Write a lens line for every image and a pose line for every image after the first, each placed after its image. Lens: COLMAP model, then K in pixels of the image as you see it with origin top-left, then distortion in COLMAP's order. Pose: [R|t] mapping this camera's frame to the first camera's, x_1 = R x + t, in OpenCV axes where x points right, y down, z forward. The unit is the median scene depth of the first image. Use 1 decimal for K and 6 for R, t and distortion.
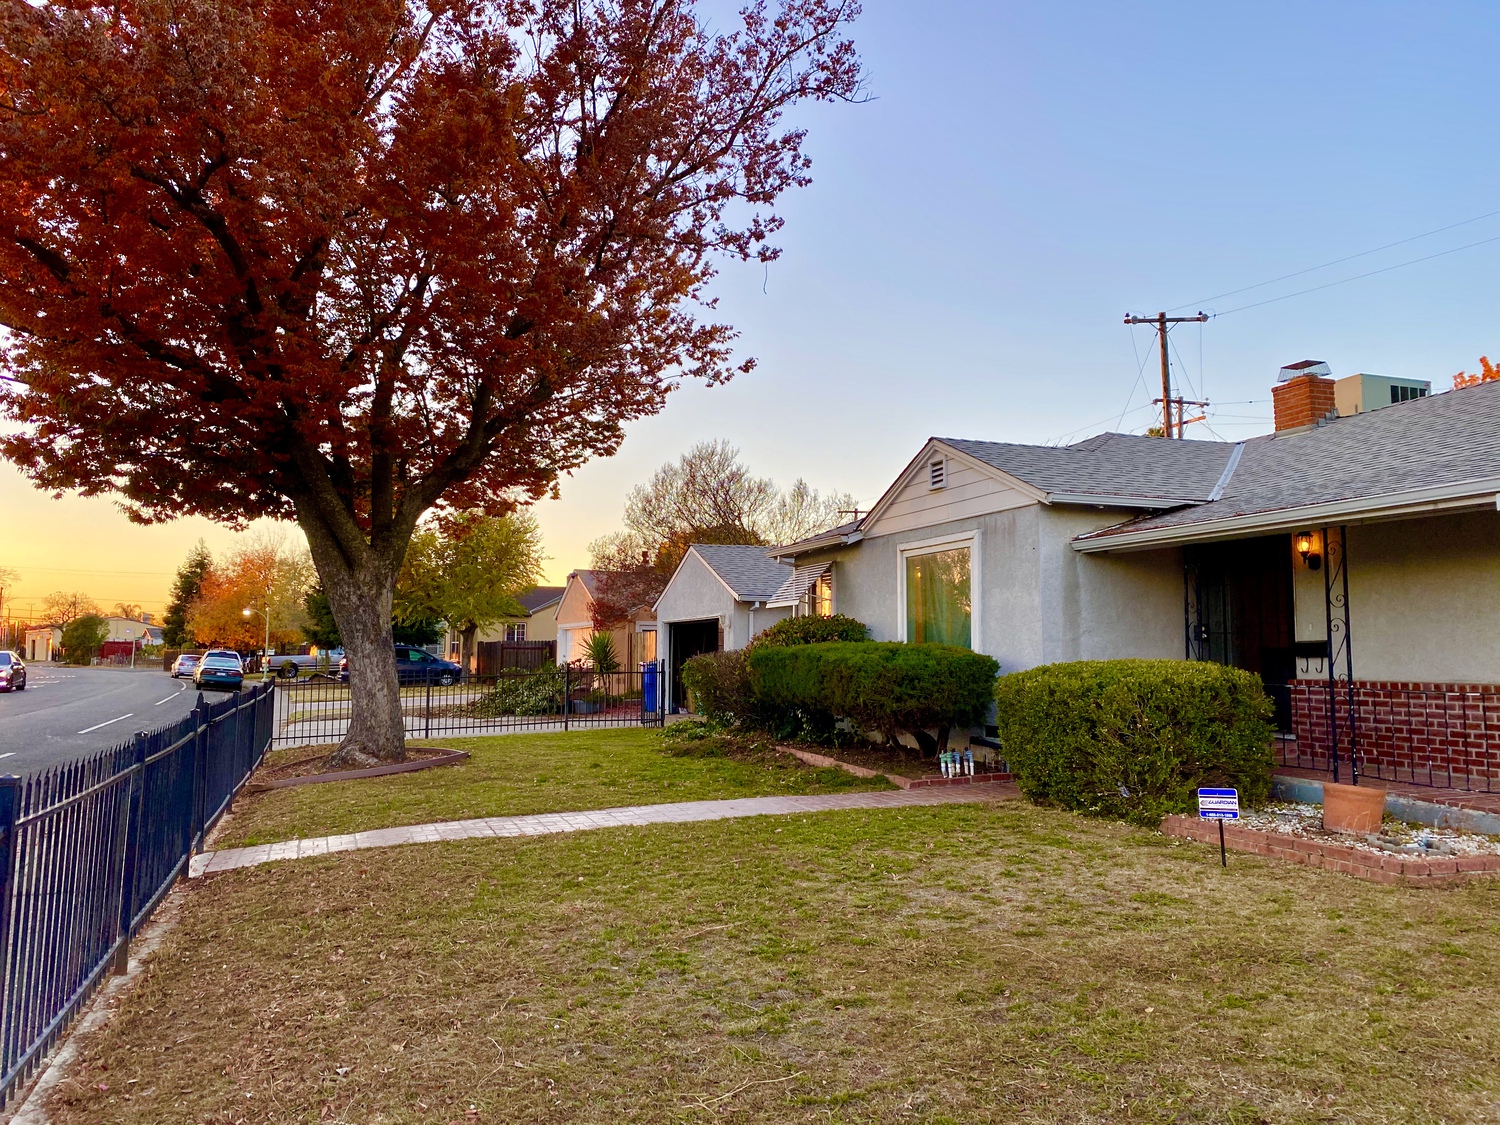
lens RADIAL K [[1143.0, 0, 749.2], [0, 1143.0, 552.3], [0, 0, 1]] dist [0.071085, -0.075369]
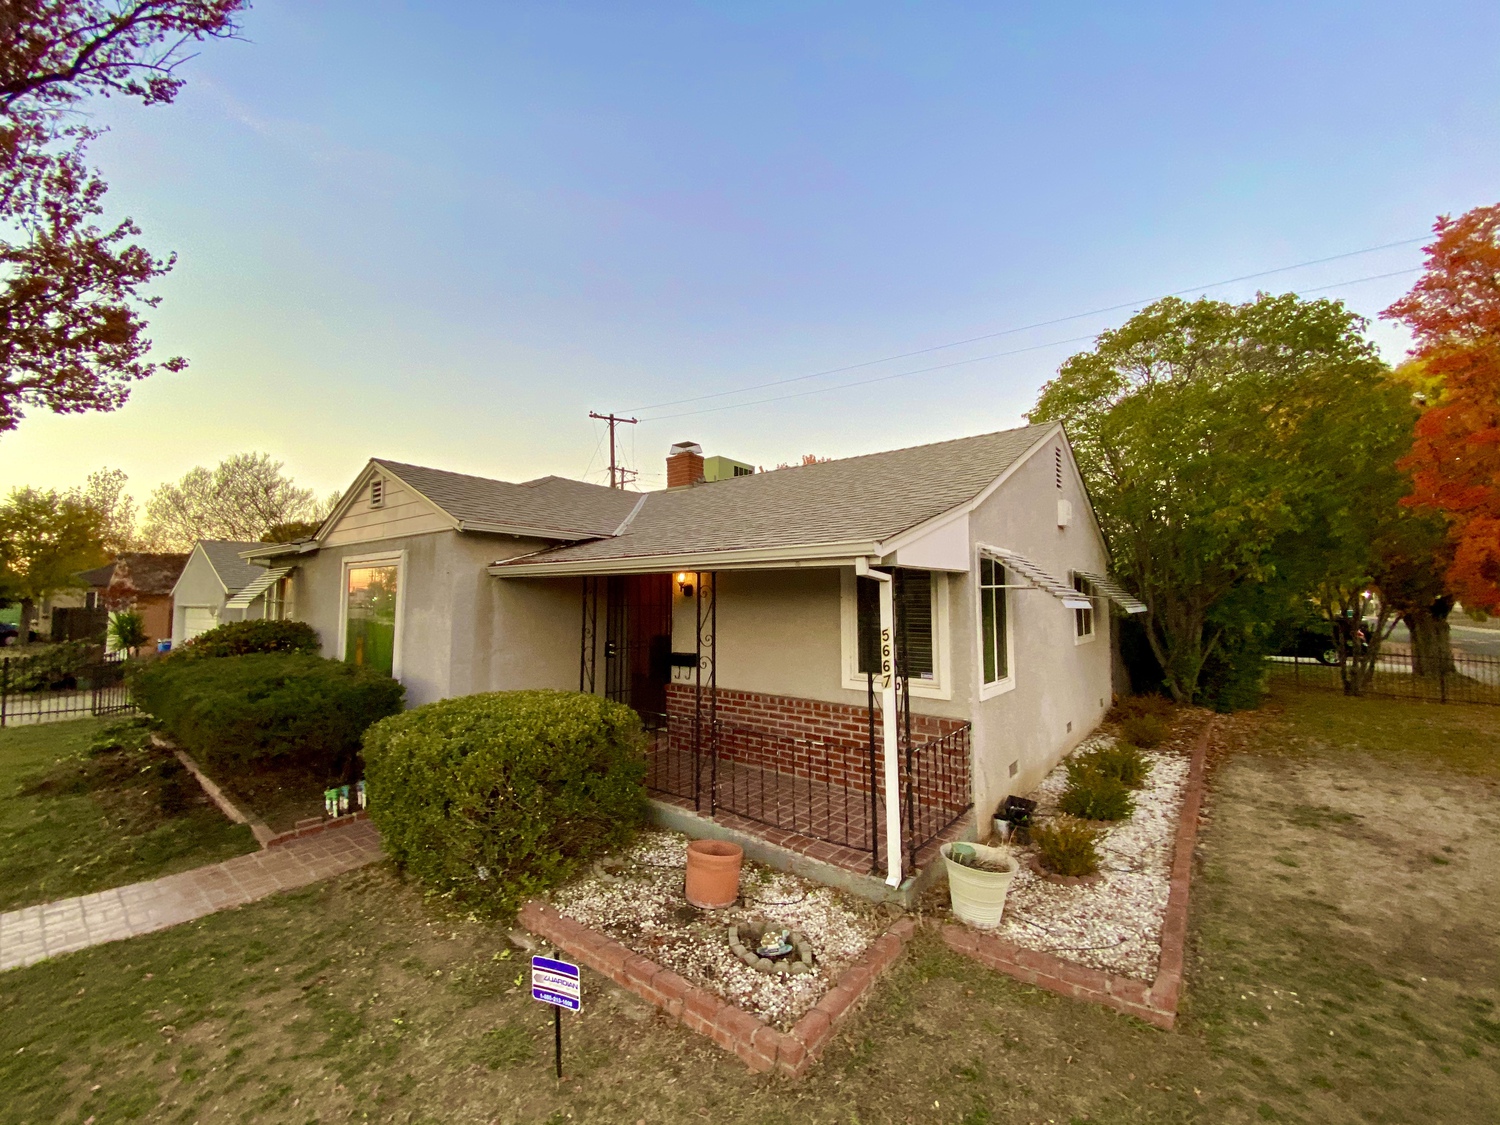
lens RADIAL K [[614.2, 0, 750.0], [0, 614.2, 562.5], [0, 0, 1]] dist [-0.010510, -0.000173]
pose [[0.847140, 0.033456, 0.530316, 0.171584], [-0.045668, 0.998907, 0.009934, -0.028182], [-0.529404, -0.032634, 0.847742, 0.359722]]
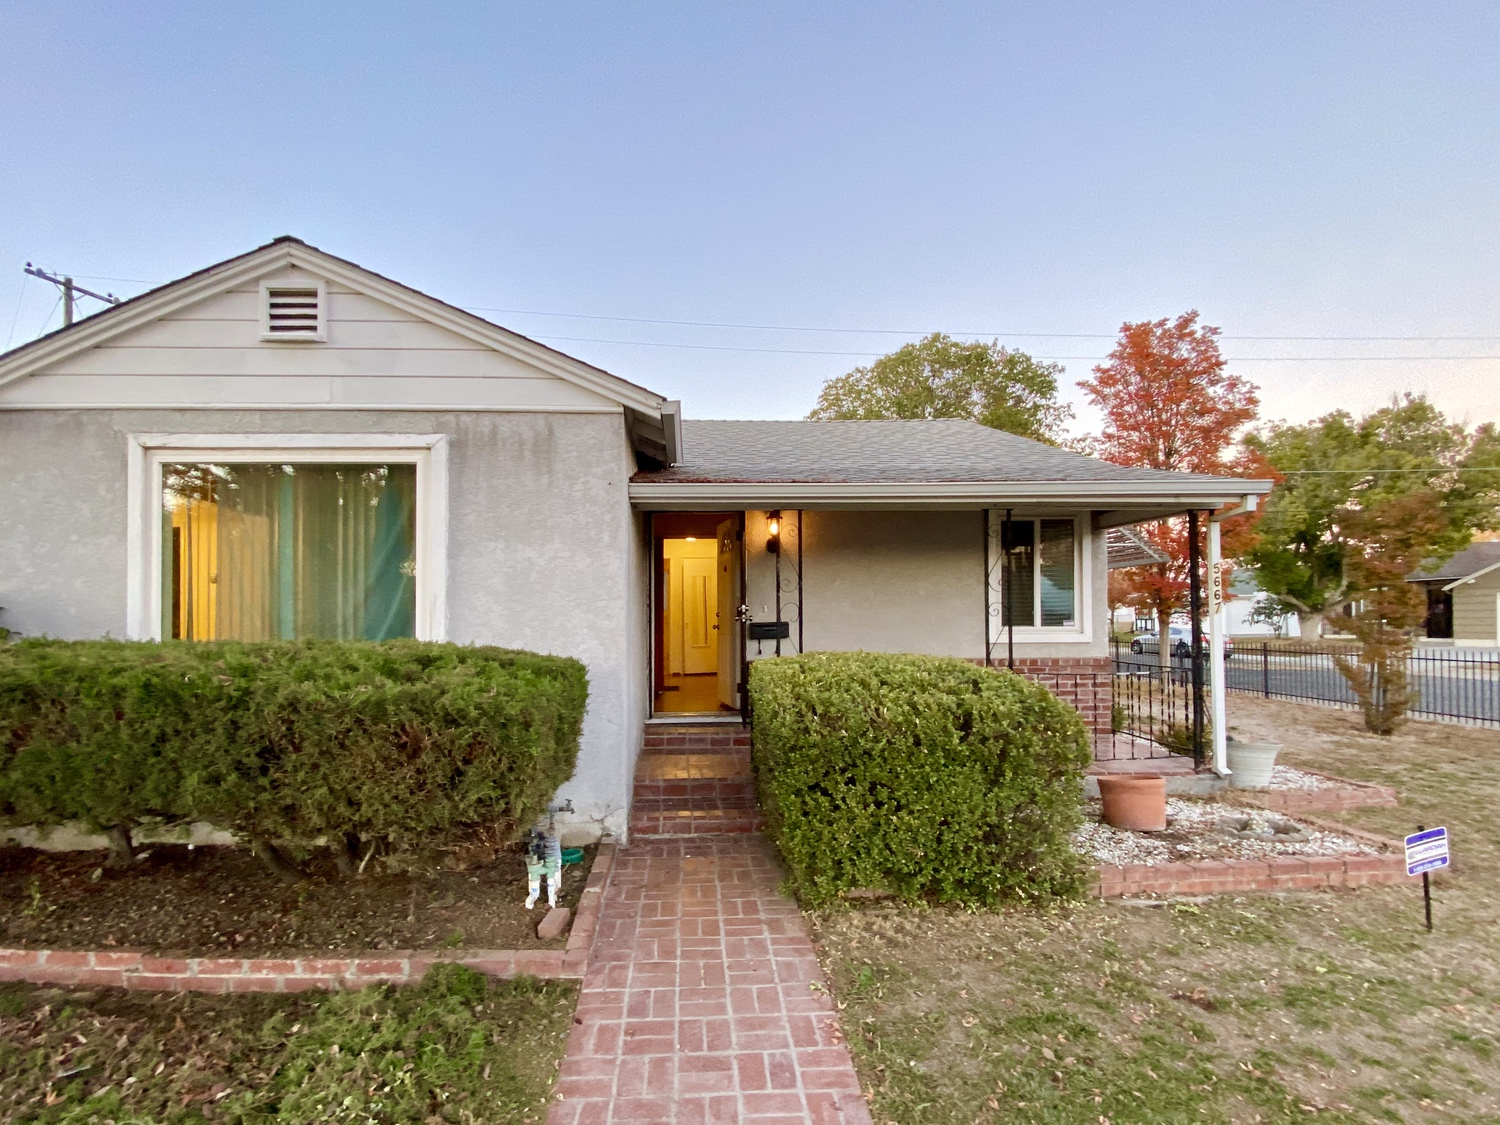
lens RADIAL K [[690.3, 0, 744.9], [0, 690.3, 610.7], [0, 0, 1]] dist [0.034027, -0.027672]
pose [[0.285814, 0.004422, 0.958275, -0.088597], [-0.072234, 0.997244, 0.016943, 0.051013], [-0.955559, -0.074063, 0.285346, 0.758976]]
